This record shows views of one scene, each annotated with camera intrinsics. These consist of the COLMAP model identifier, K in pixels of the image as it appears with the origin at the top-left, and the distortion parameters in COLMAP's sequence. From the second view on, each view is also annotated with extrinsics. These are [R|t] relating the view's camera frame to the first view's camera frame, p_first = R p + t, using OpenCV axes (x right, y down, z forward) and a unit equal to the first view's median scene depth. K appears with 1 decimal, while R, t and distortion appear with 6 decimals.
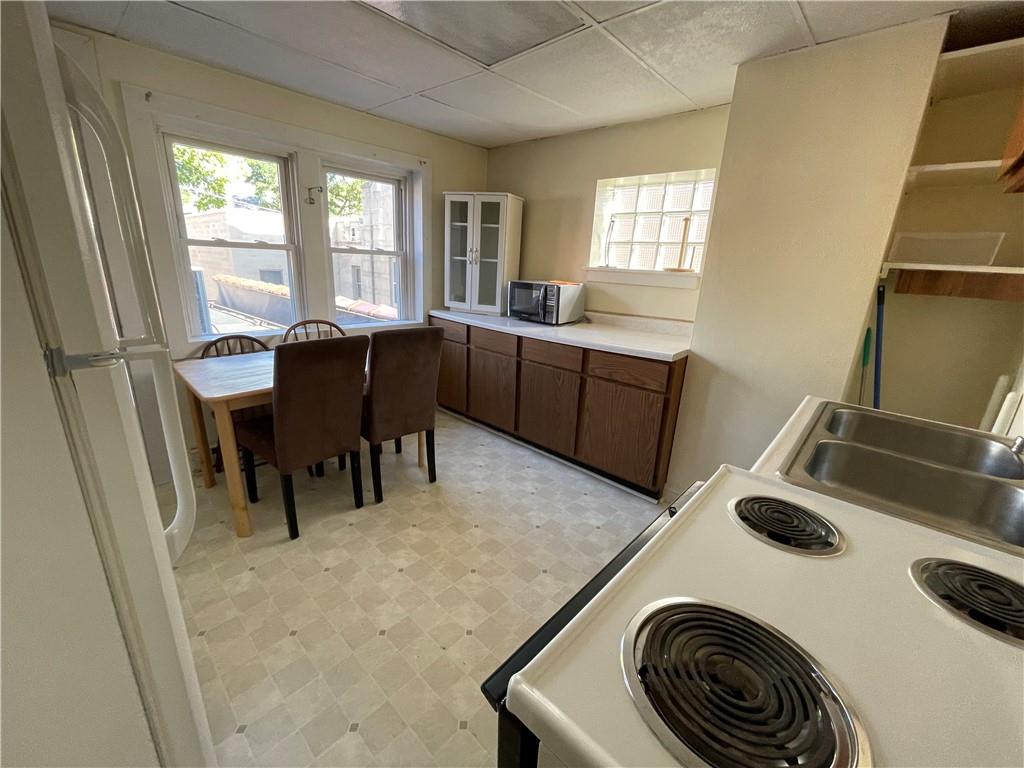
lens RADIAL K [[410.9, 0, 509.6], [0, 410.9, 381.0], [0, 0, 1]] dist [0.001251, -0.000086]
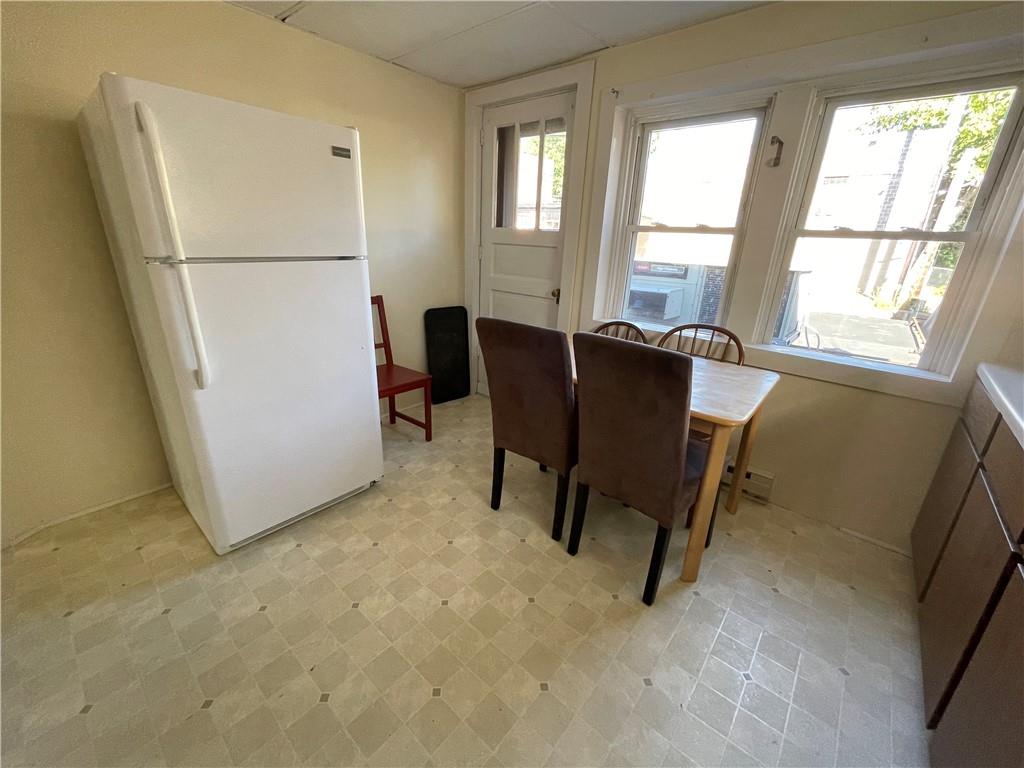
lens RADIAL K [[410.9, 0, 509.6], [0, 410.9, 381.0], [0, 0, 1]] dist [0.001251, -0.000086]
pose [[0.030303, 0.295294, -0.954926, 0.264378], [-0.296771, 0.914942, 0.273512, -0.147968], [0.954468, 0.275106, 0.115360, 0.569924]]
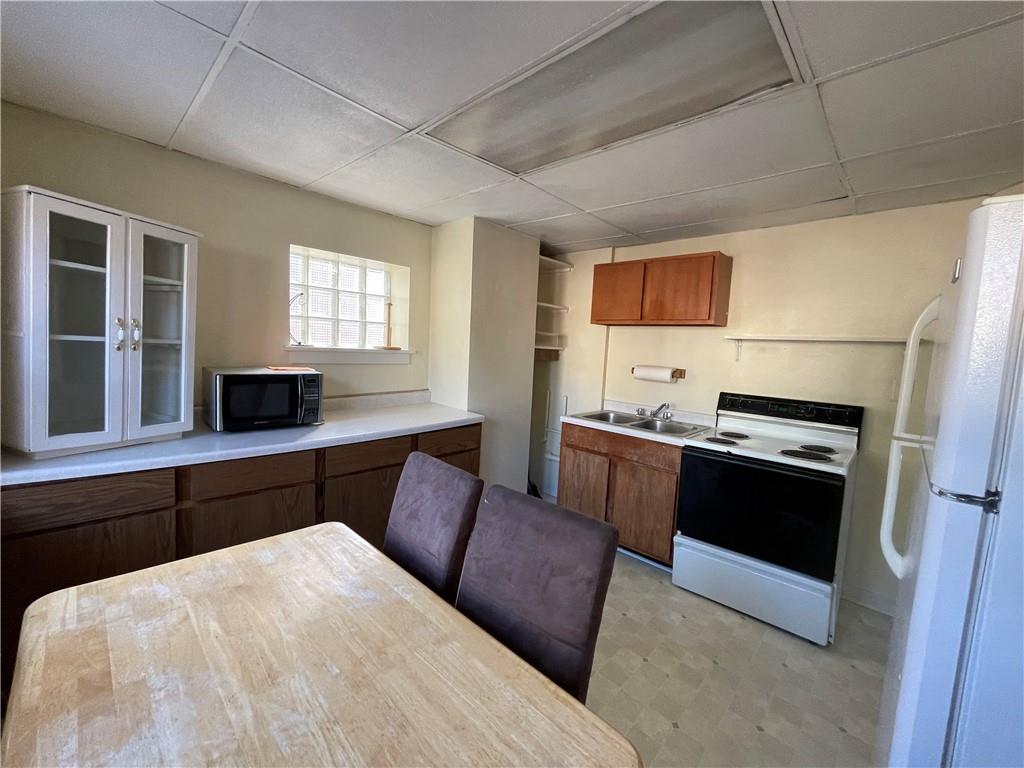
lens RADIAL K [[418.4, 0, 518.1], [0, 418.4, 380.4], [0, 0, 1]] dist [-0.006888, 0.000100]
pose [[0.006681, -0.125217, 0.992107, -0.754576], [0.234833, 0.964580, 0.120161, -0.257803], [-0.972013, 0.232176, 0.035850, 0.694975]]
